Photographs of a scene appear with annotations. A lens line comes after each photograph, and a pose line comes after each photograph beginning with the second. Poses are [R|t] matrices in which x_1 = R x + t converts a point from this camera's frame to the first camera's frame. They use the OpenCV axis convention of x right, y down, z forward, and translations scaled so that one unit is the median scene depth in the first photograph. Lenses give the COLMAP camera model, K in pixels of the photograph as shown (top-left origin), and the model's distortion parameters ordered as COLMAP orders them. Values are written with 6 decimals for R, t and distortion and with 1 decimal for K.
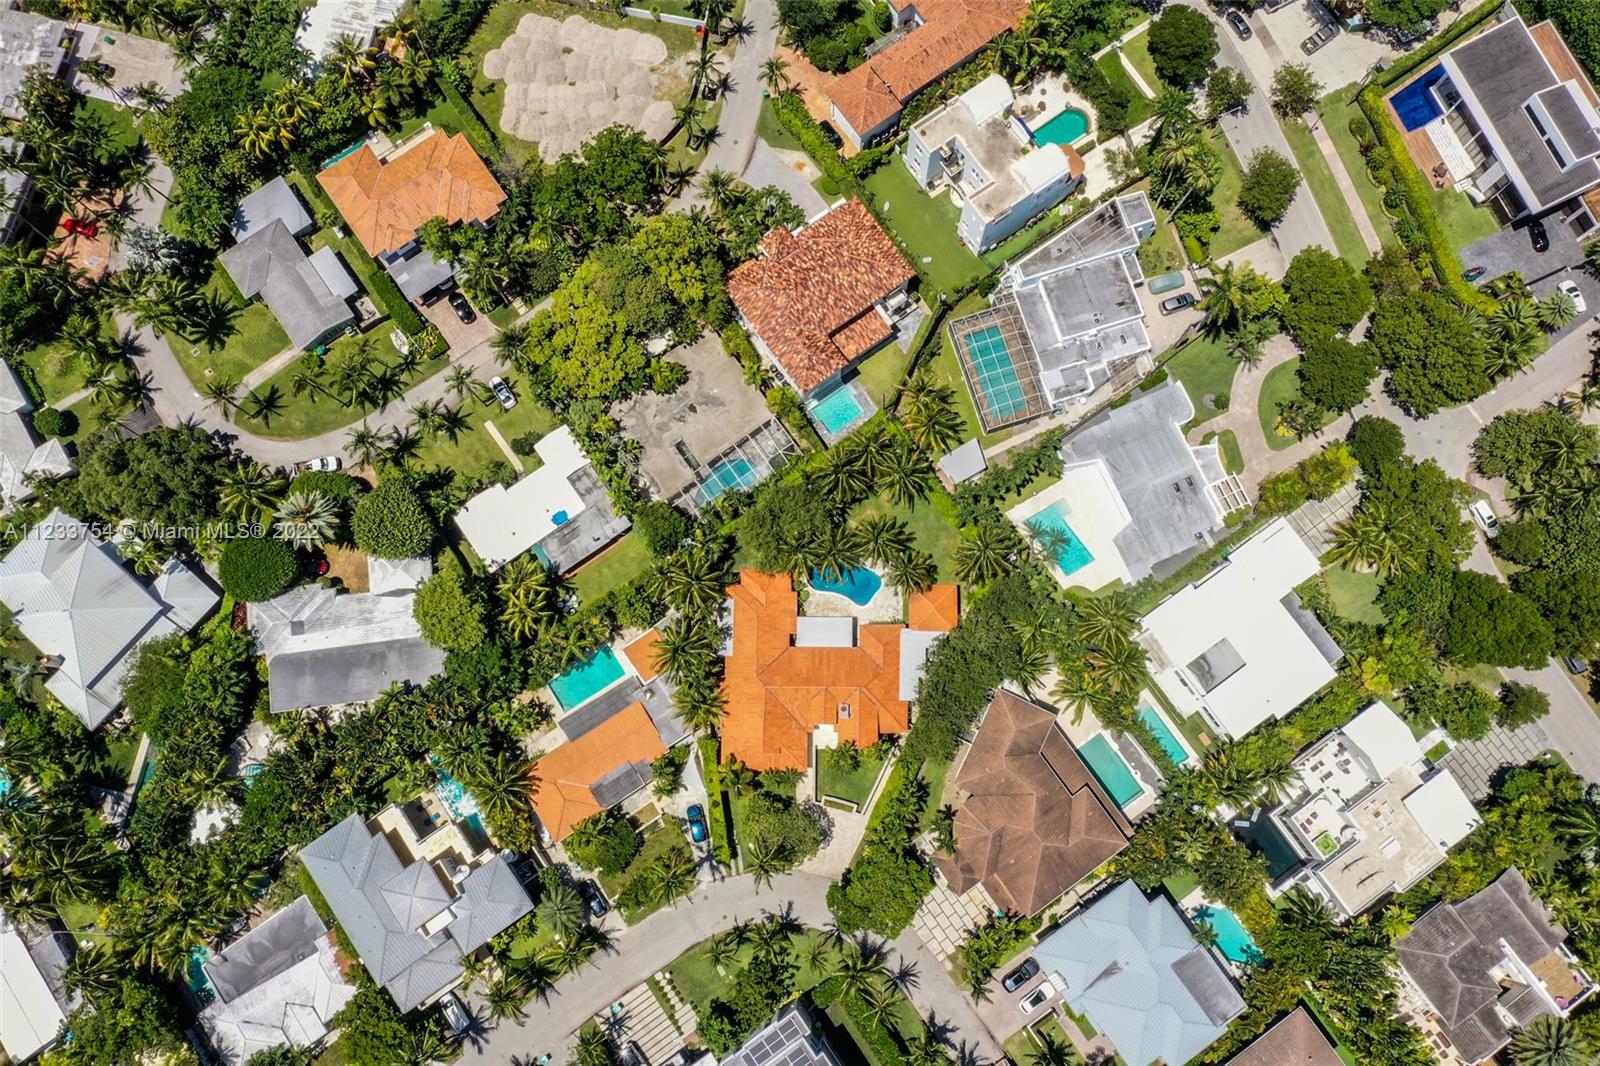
lens RADIAL K [[1337.8, 0, 800.0], [0, 1337.8, 533.0], [0, 0, 1]] dist [-0.004526, -0.001808]
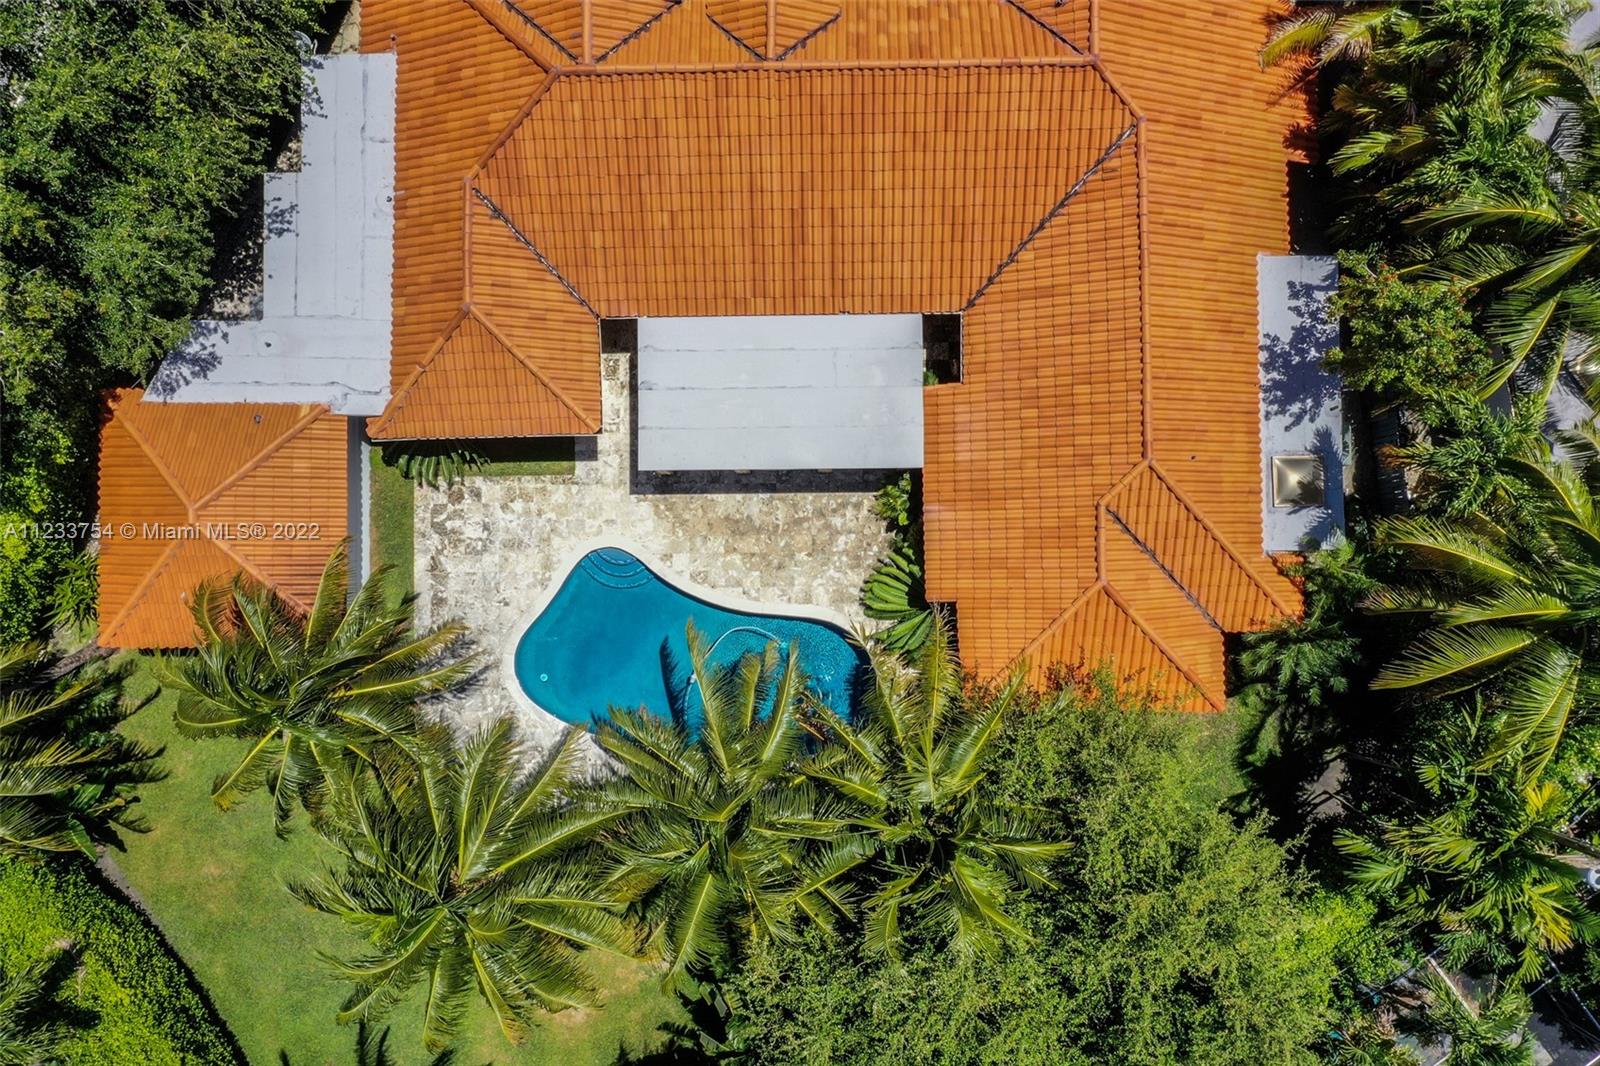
lens RADIAL K [[1296.3, 0, 800.0], [0, 1296.3, 533.0], [0, 0, 1]] dist [0.002231, -0.002407]
pose [[-0.997080, 0.021575, 0.073252, 0.001832], [-0.001745, -0.965446, 0.260598, 0.004342], [0.076343, 0.259709, 0.962664, 0.822104]]
